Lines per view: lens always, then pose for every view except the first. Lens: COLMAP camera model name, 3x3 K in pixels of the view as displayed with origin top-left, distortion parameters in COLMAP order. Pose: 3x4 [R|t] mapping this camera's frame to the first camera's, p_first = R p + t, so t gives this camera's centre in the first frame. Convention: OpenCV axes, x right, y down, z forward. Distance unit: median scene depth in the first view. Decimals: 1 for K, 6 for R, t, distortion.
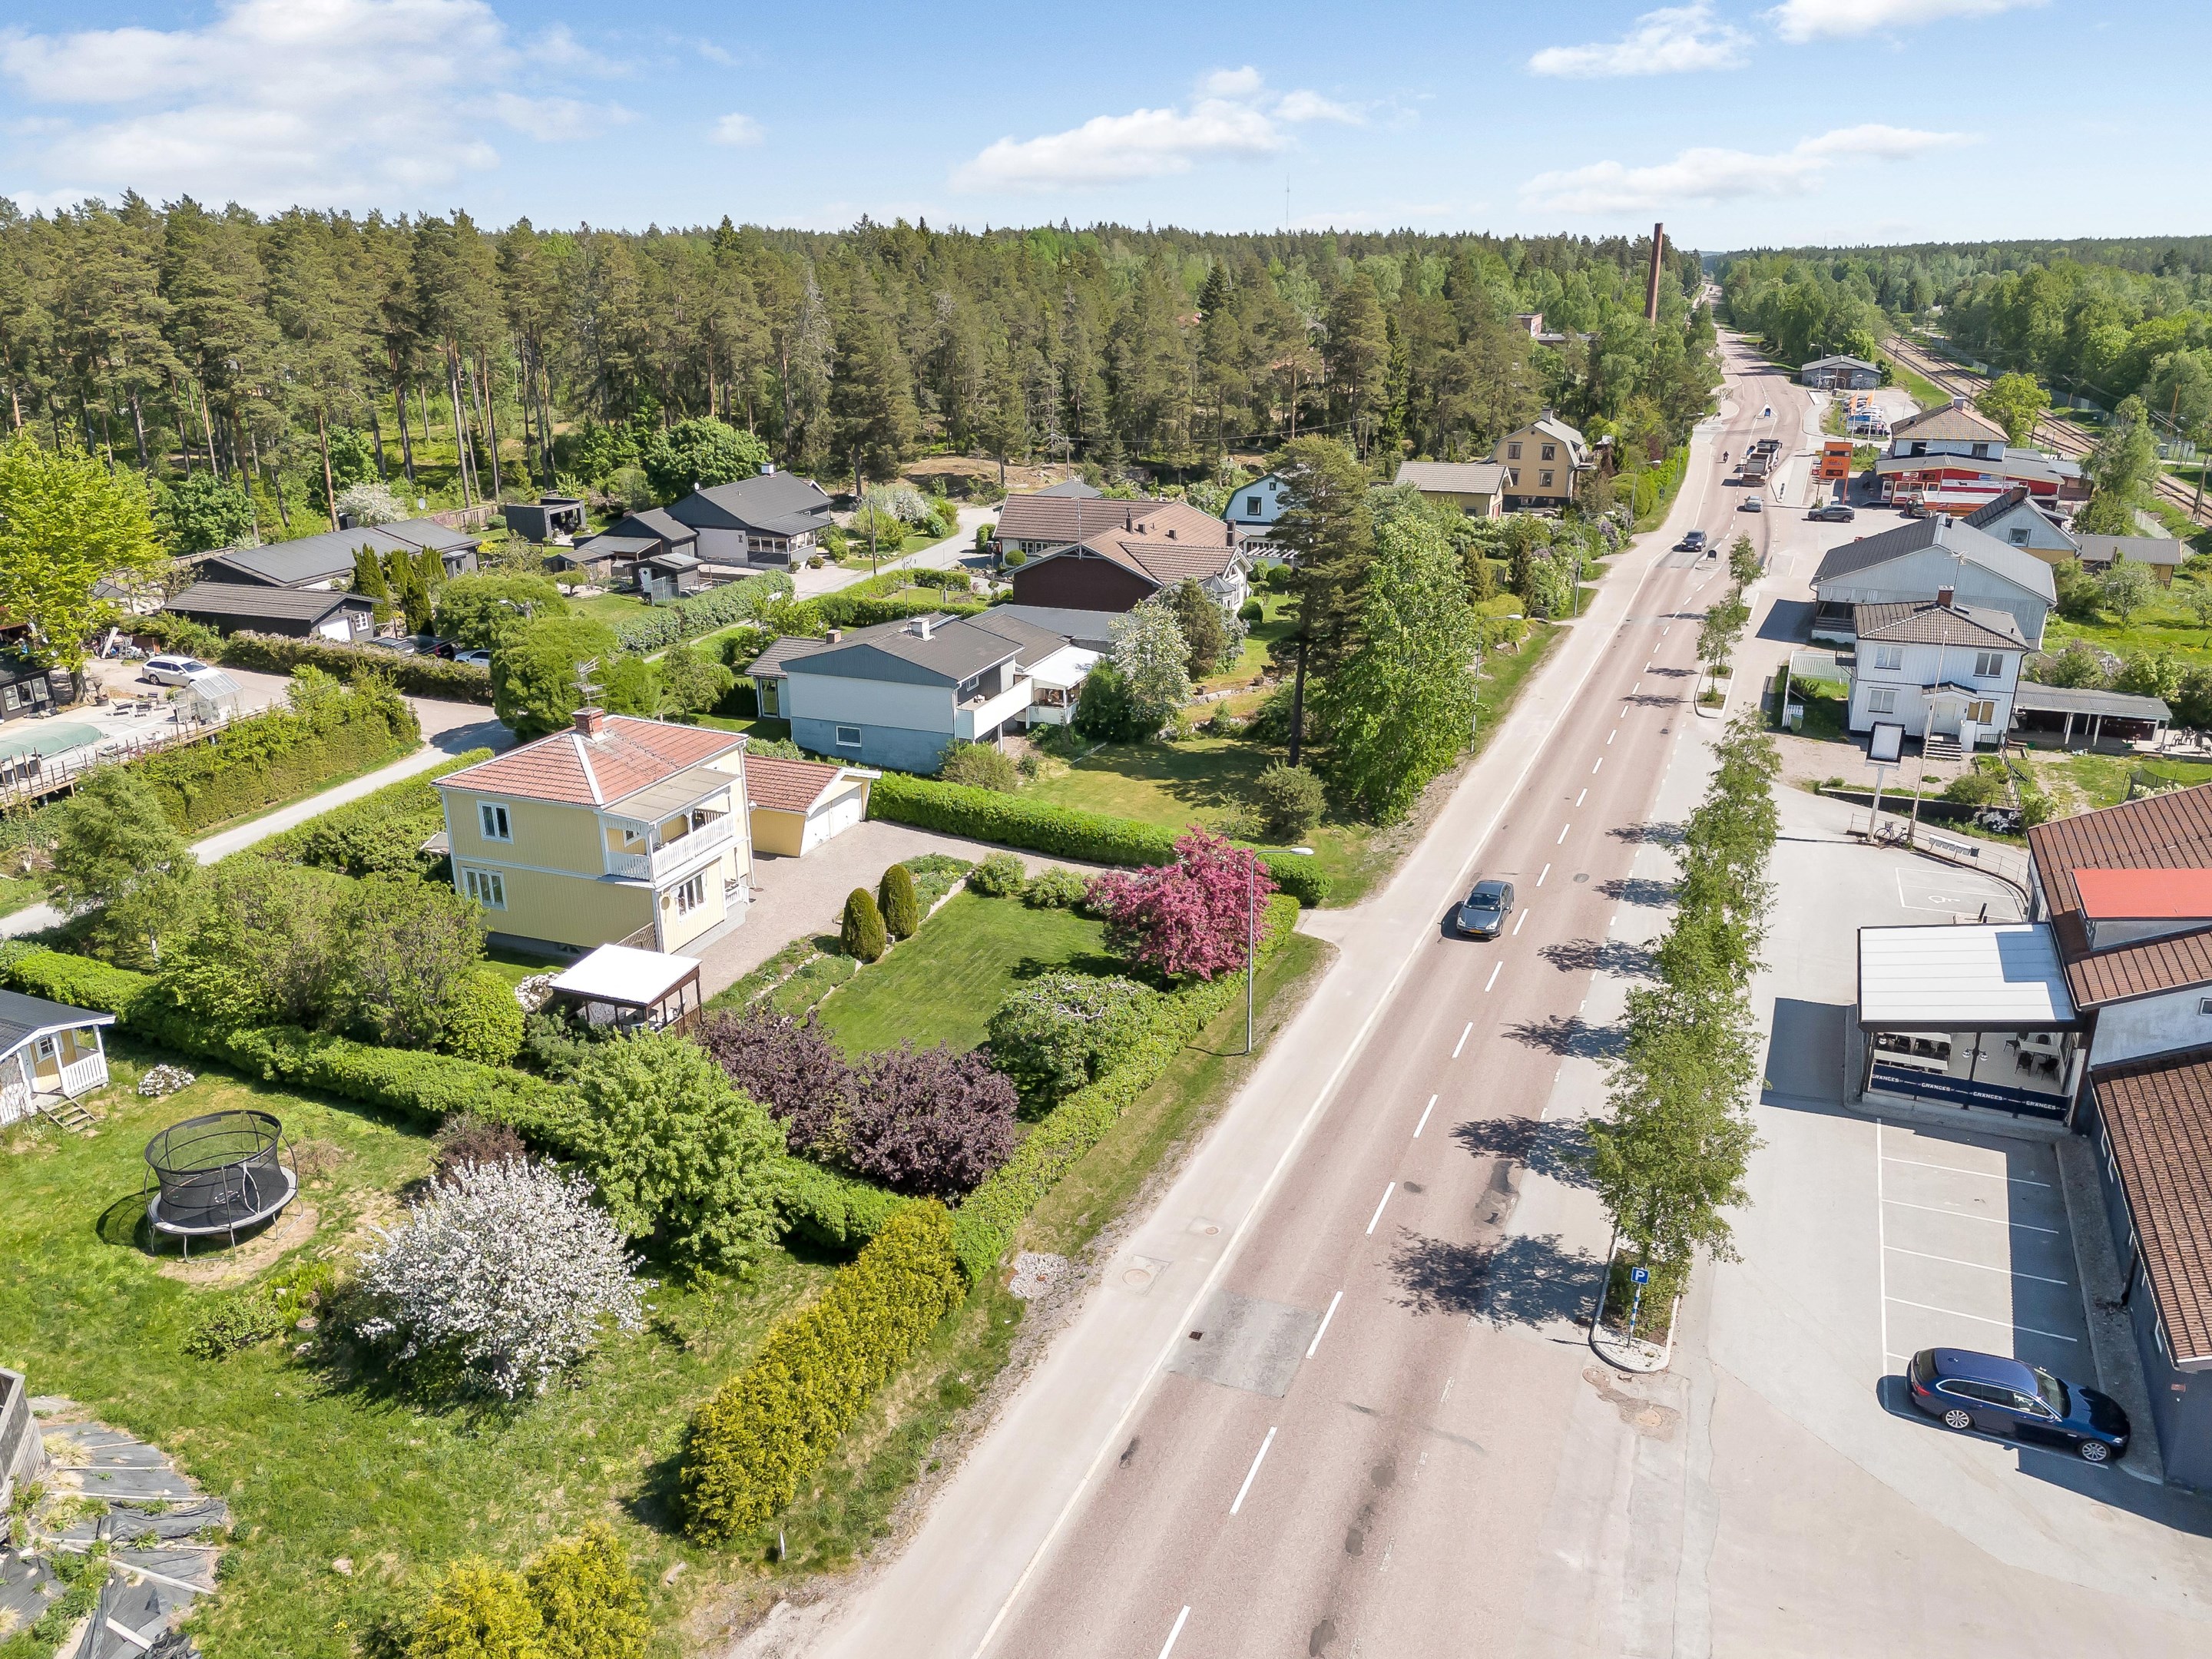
lens RADIAL K [[1636.4, 0, 1106.0], [0, 1636.4, 829.5], [0, 0, 1]] dist [0.086513, -0.092202]
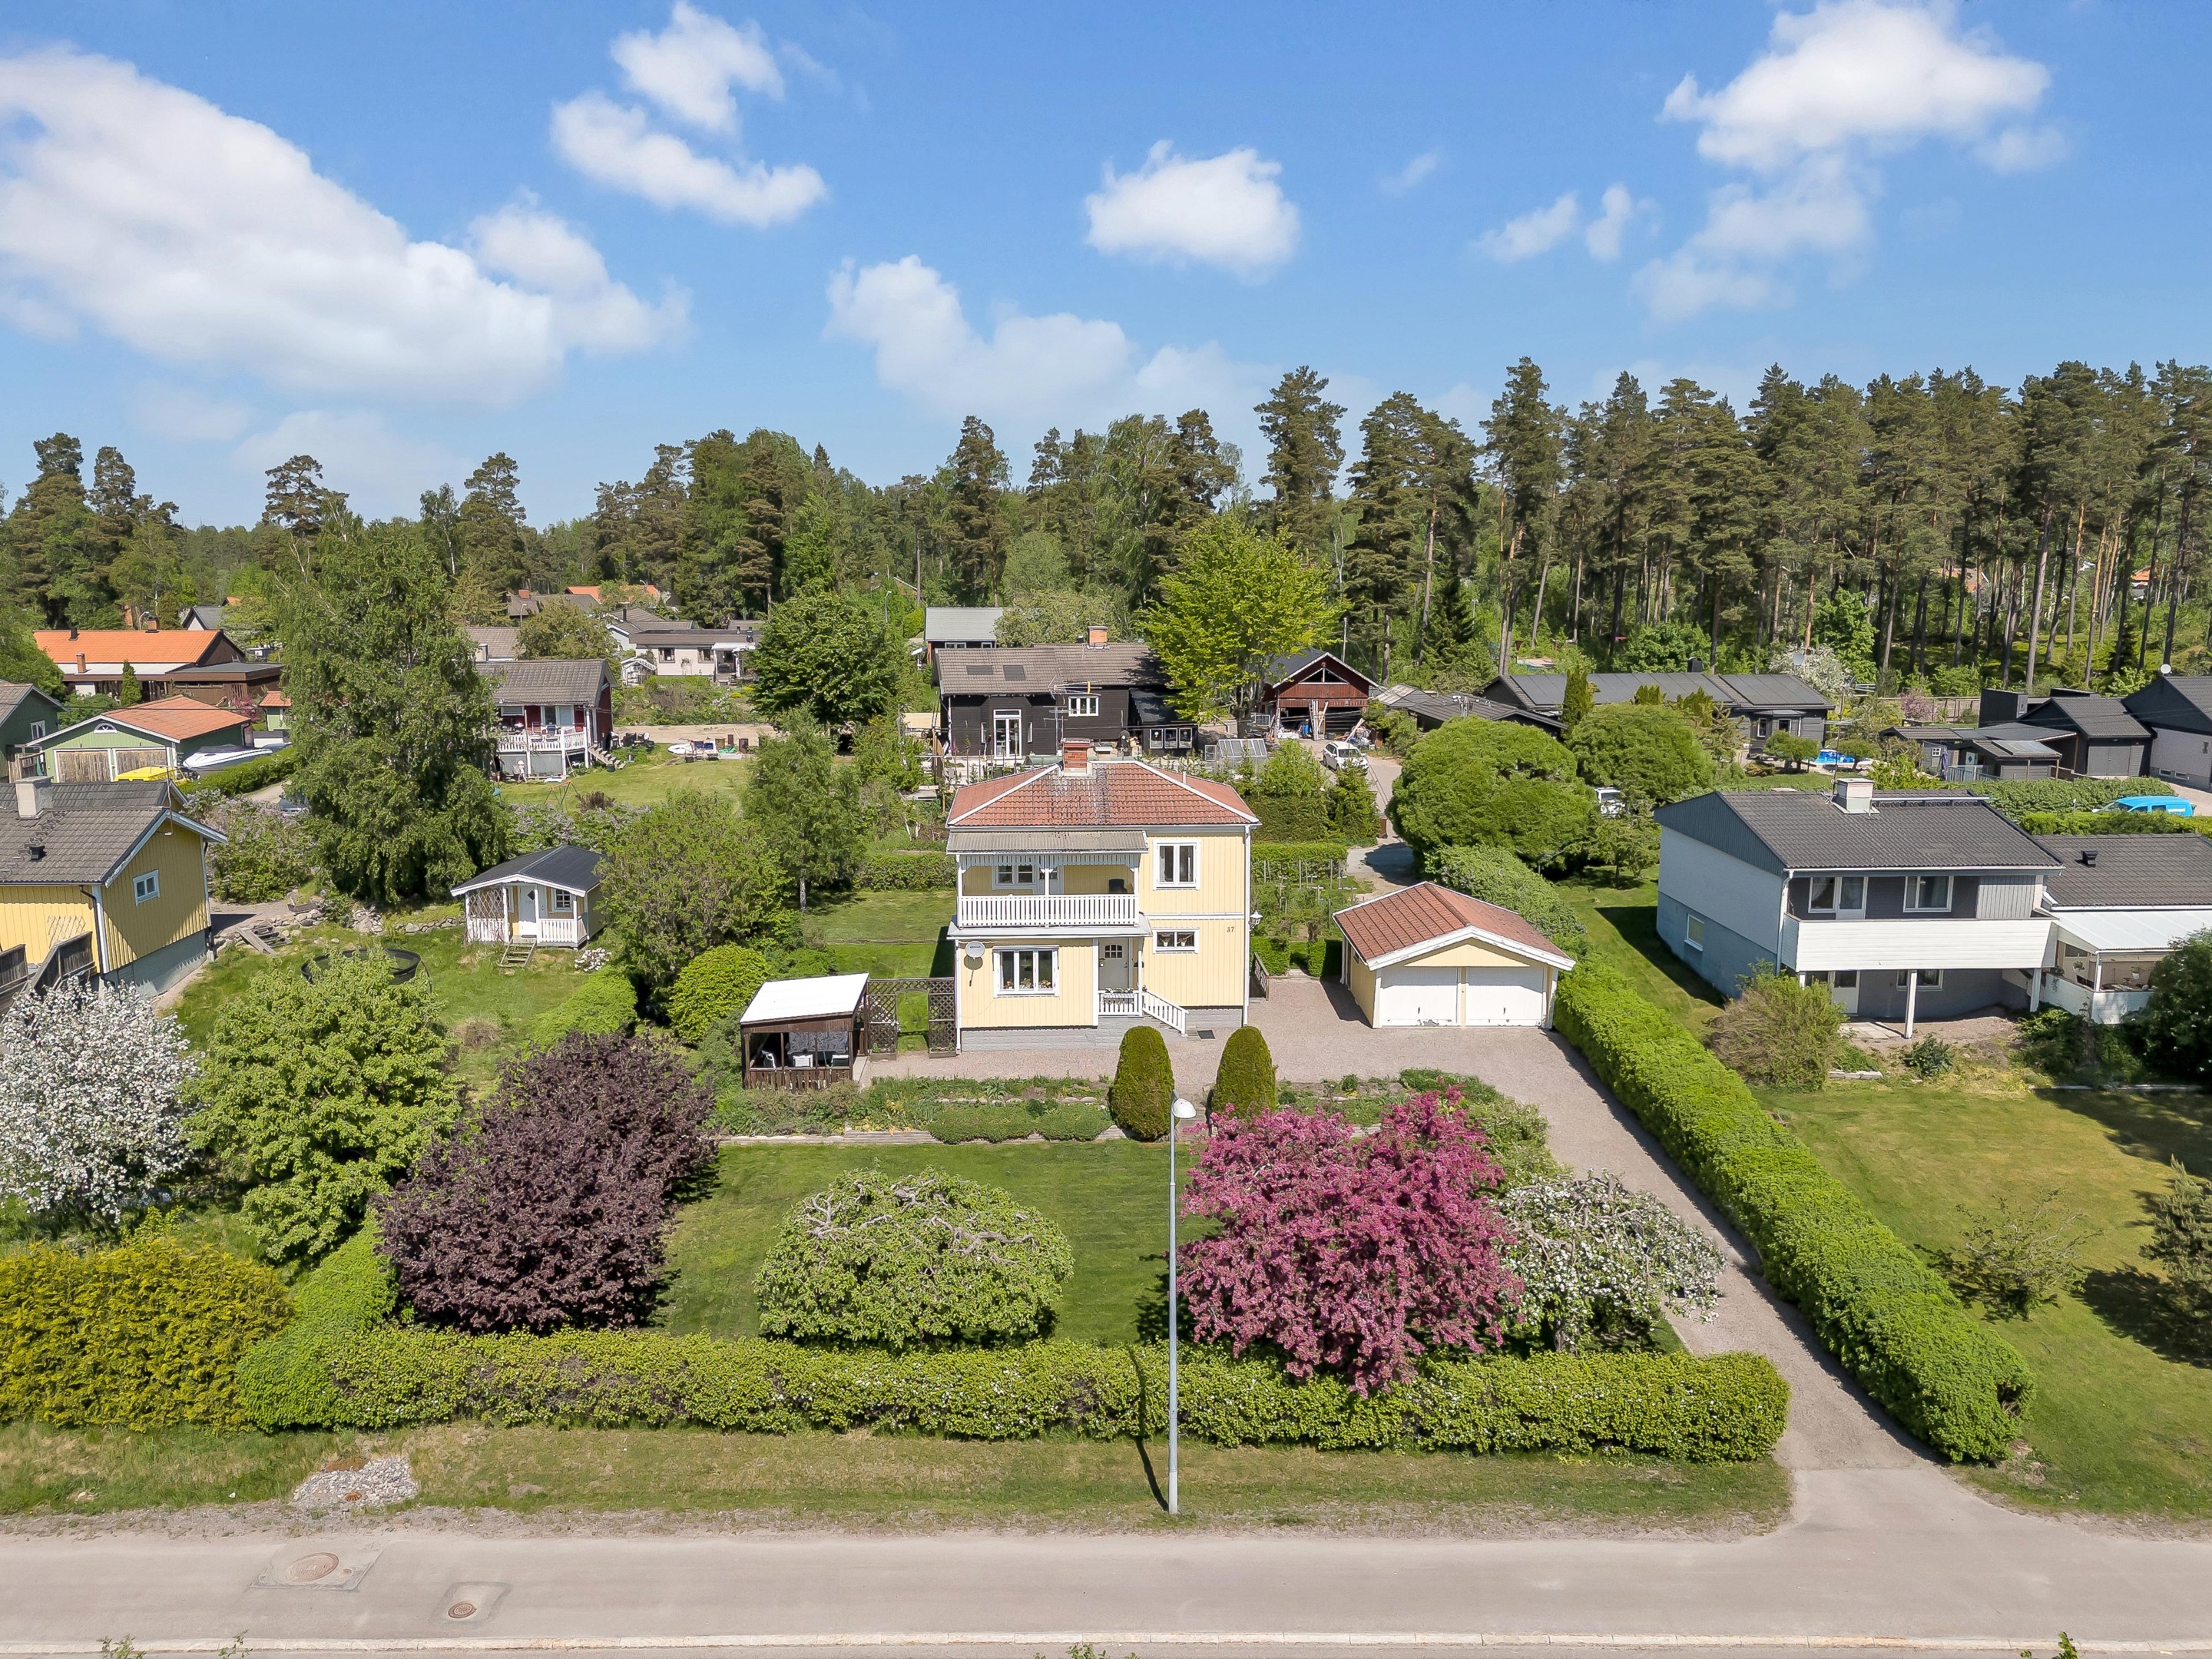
lens RADIAL K [[1636.4, 0, 1106.0], [0, 1636.4, 829.5], [0, 0, 1]] dist [0.086513, -0.092202]
pose [[0.403437, 0.162778, -0.900412, 0.370919], [-0.305022, 0.951688, 0.035380, -0.051838], [0.862670, 0.260371, 0.433597, 0.541162]]
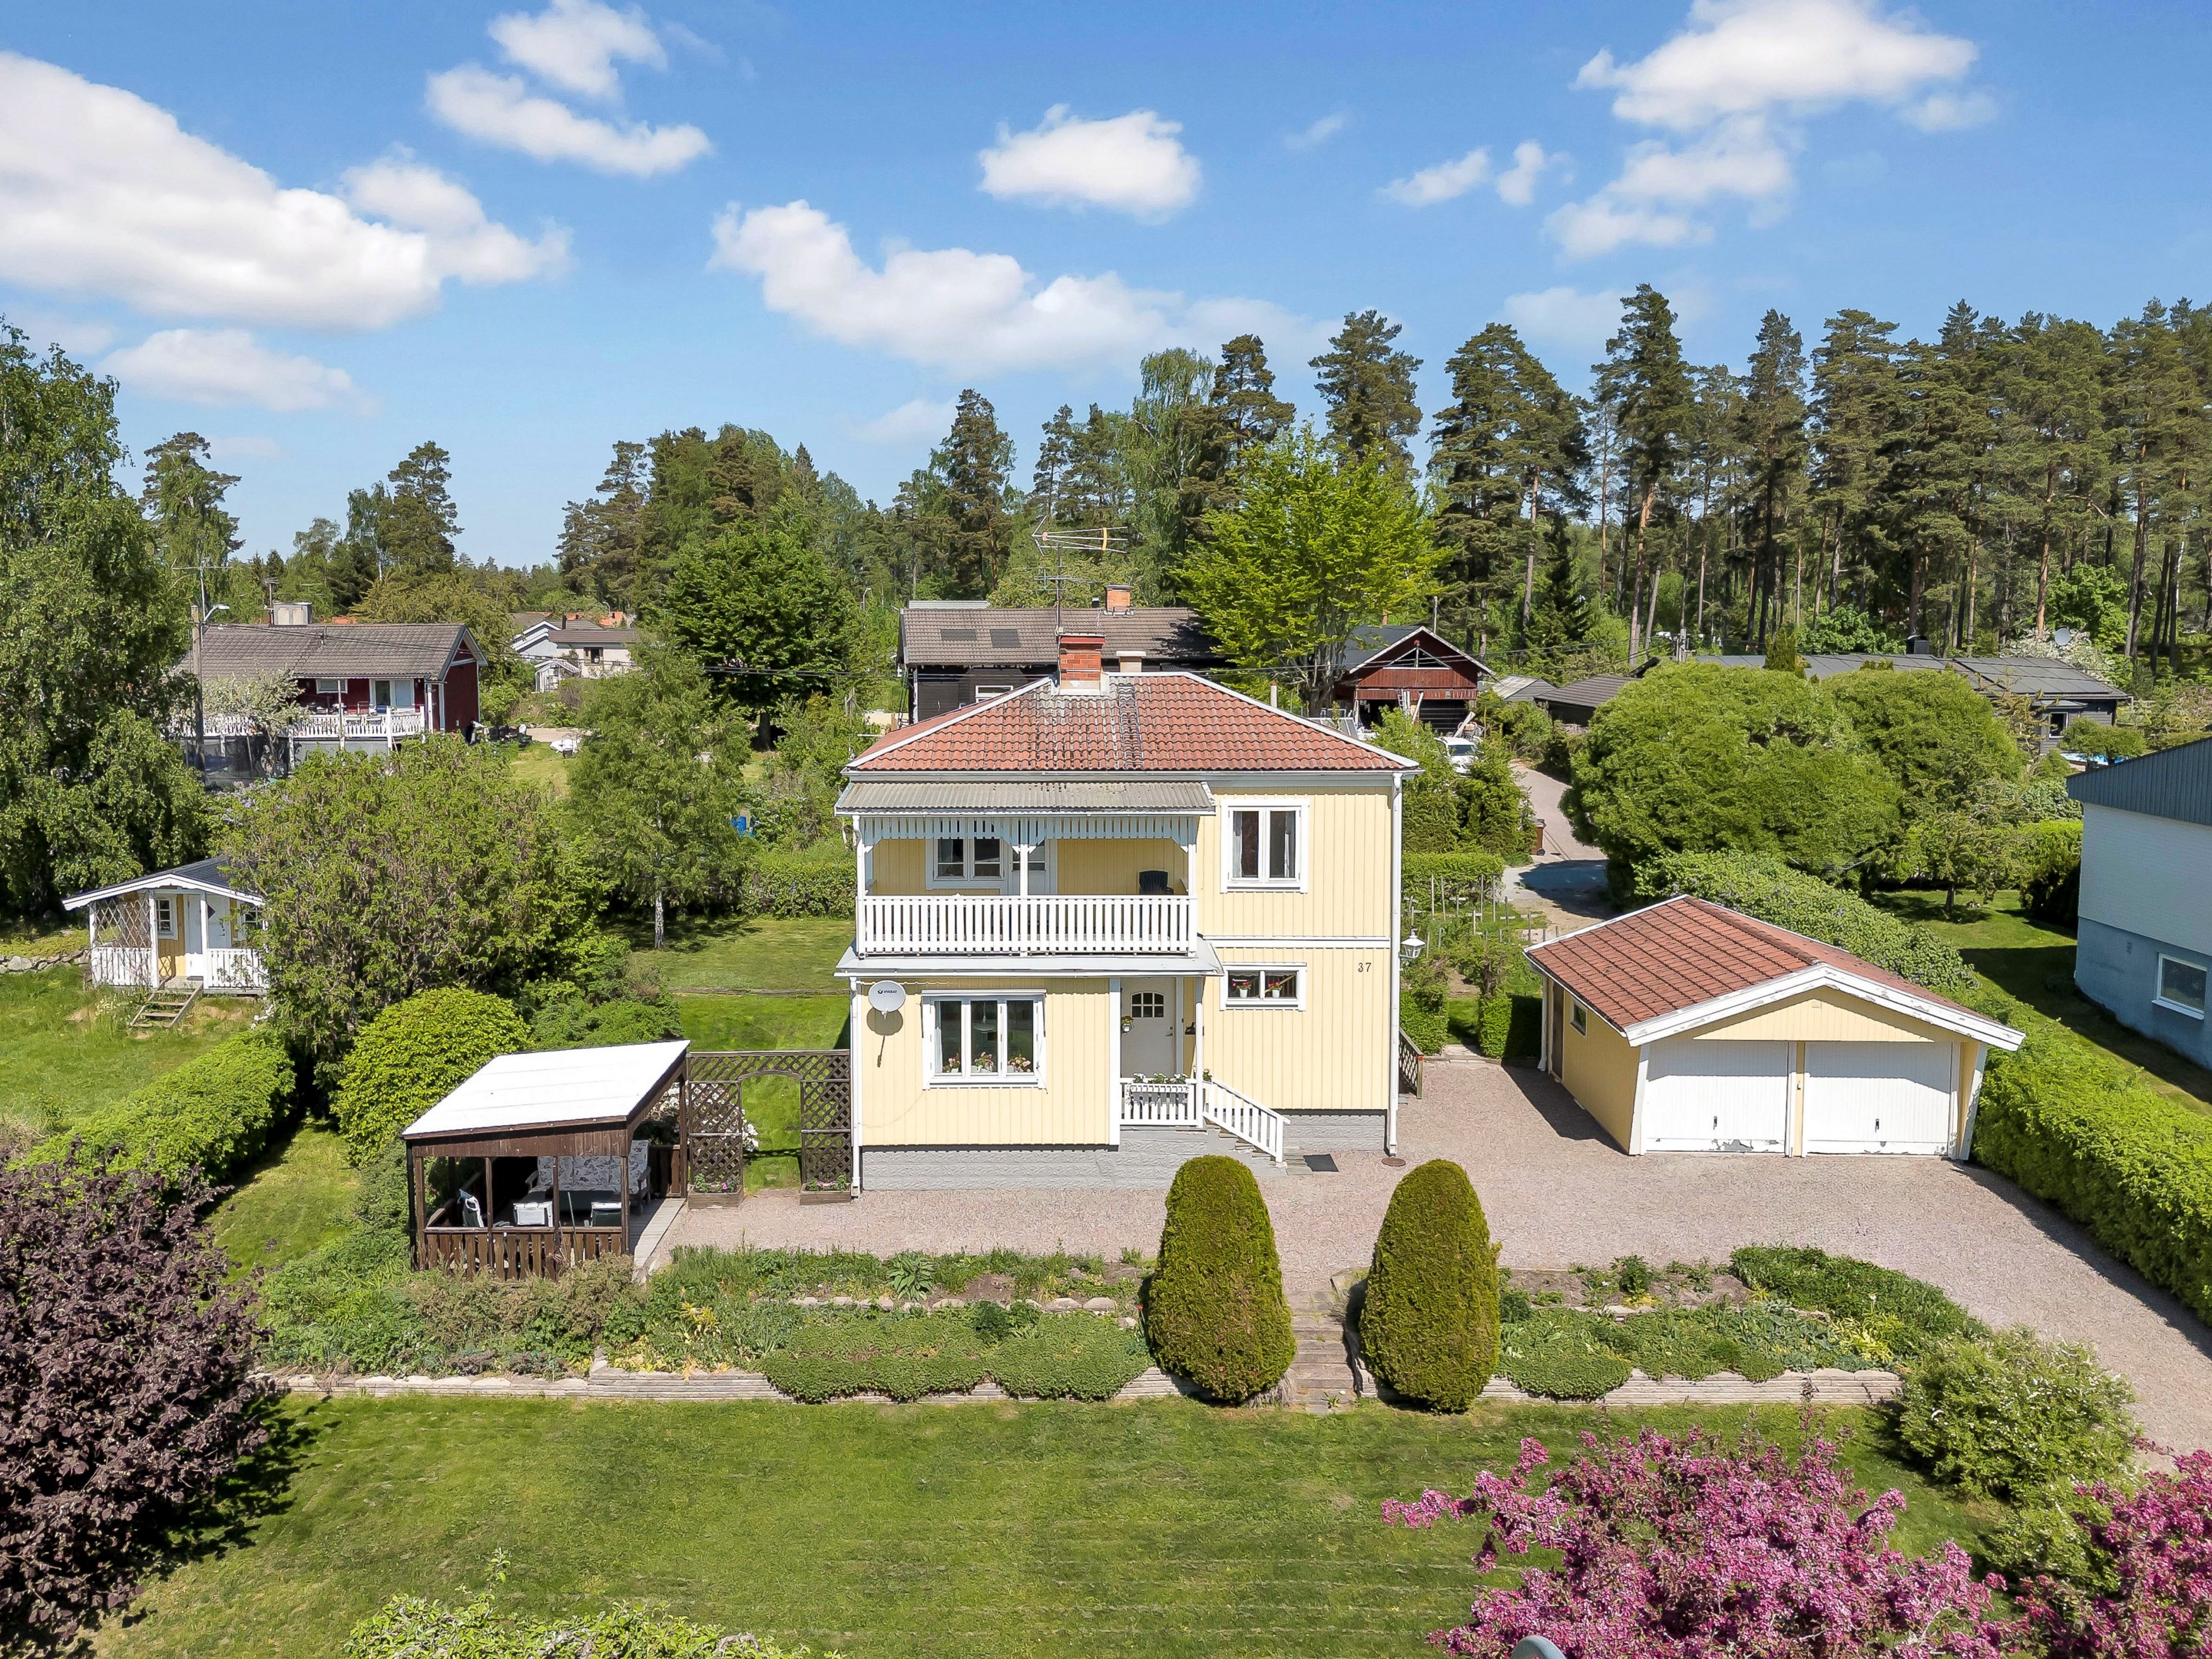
lens RADIAL K [[1673.6, 0, 1025.5], [0, 1673.6, 789.3], [0, 0, 1]] dist [0.041675, -0.006643]
pose [[0.348389, 0.100239, -0.931975, 0.116595], [-0.307376, 0.951505, -0.012563, -0.015225], [0.885520, 0.290844, 0.362305, 0.670779]]
